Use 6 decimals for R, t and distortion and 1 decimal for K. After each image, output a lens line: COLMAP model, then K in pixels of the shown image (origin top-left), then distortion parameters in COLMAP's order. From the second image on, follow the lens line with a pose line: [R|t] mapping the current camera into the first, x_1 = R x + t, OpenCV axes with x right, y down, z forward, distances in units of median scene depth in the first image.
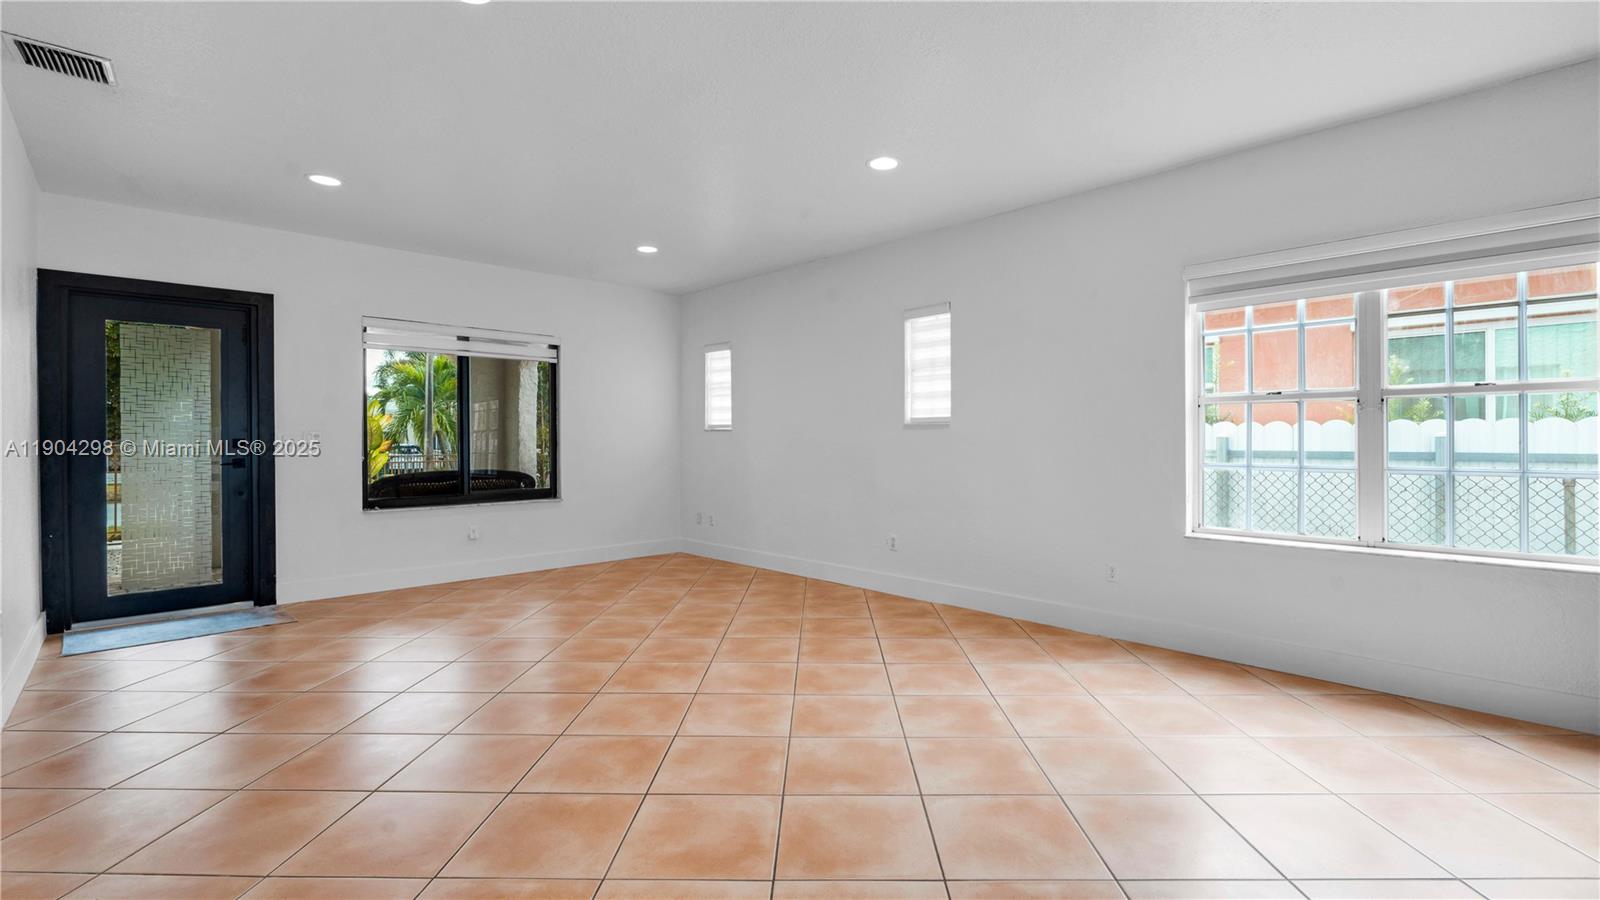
lens RADIAL K [[693.5, 0, 824.3], [0, 693.5, 437.8], [0, 0, 1]] dist [-0.010047, 0.000519]
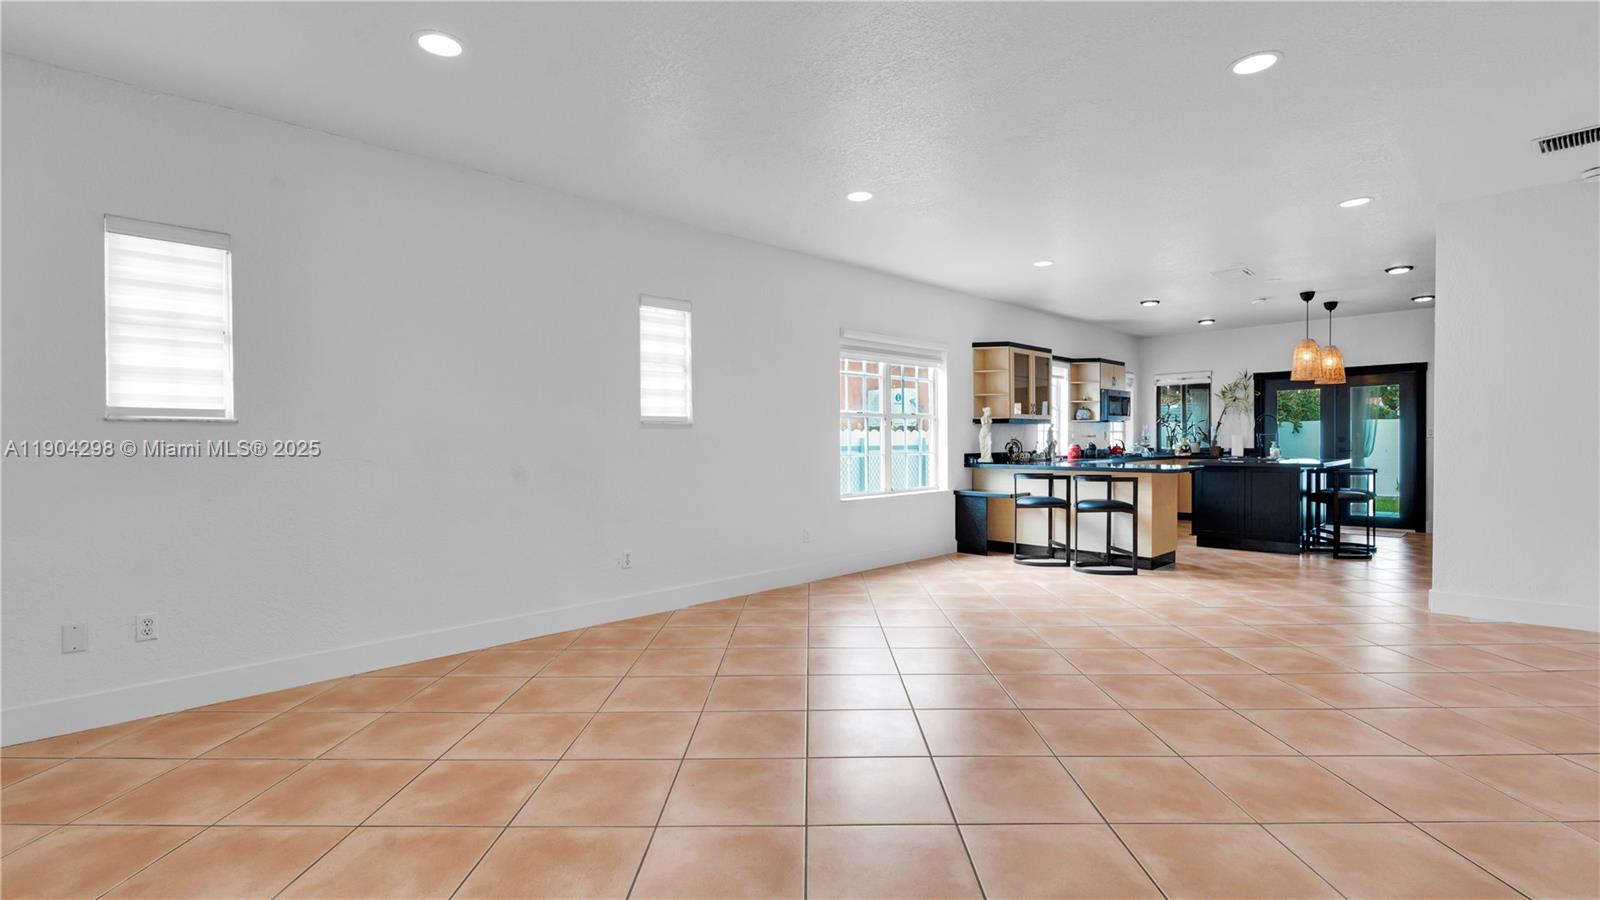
lens RADIAL K [[693.5, 0, 798.5], [0, 693.5, 456.3], [0, 0, 1]] dist [-0.010047, 0.000519]
pose [[0.030611, -0.019524, 0.999341, -0.809659], [0.005970, 0.999795, 0.019350, 0.007955], [-0.999514, 0.005374, 0.030721, 0.814777]]
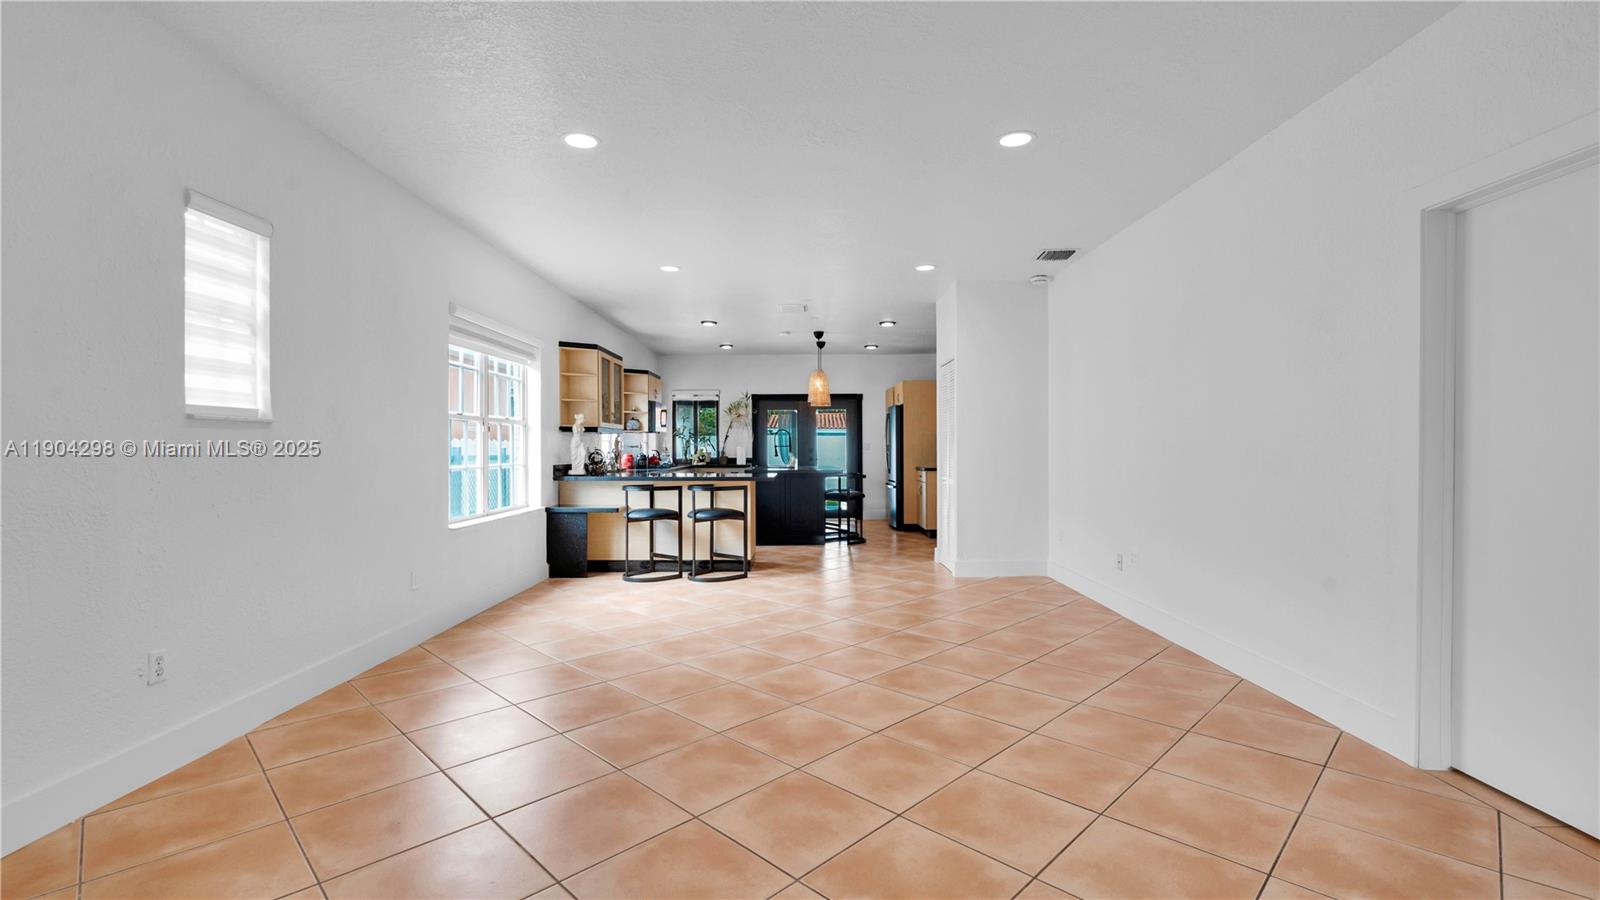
lens RADIAL K [[693.5, 0, 788.6], [0, 693.5, 447.2], [0, 0, 1]] dist [-0.010047, 0.000519]
pose [[-0.692704, 0.006722, 0.721190, -0.571238], [0.004502, 0.999977, -0.004996, 0.007600], [-0.721208, -0.000215, -0.692719, 1.088485]]
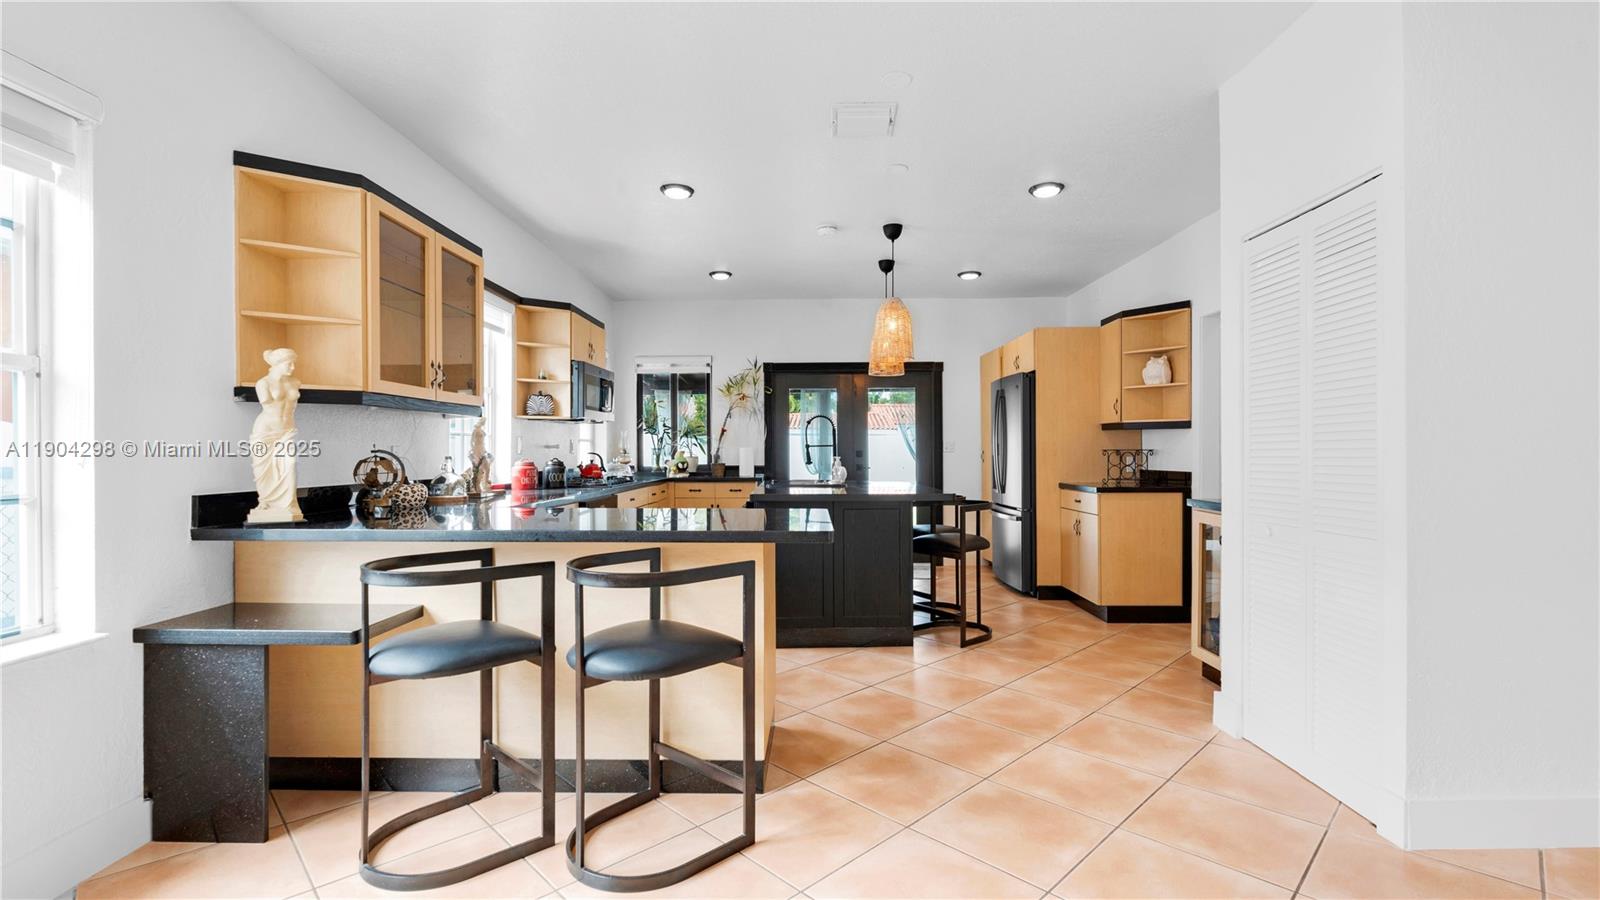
lens RADIAL K [[693.5, 0, 804.9], [0, 693.5, 447.5], [0, 0, 1]] dist [-0.010047, 0.000519]
pose [[-0.699585, 0.009453, 0.714487, 0.074117], [0.004019, 0.999949, -0.009294, 0.007258], [-0.714538, -0.003630, -0.699587, 0.537111]]
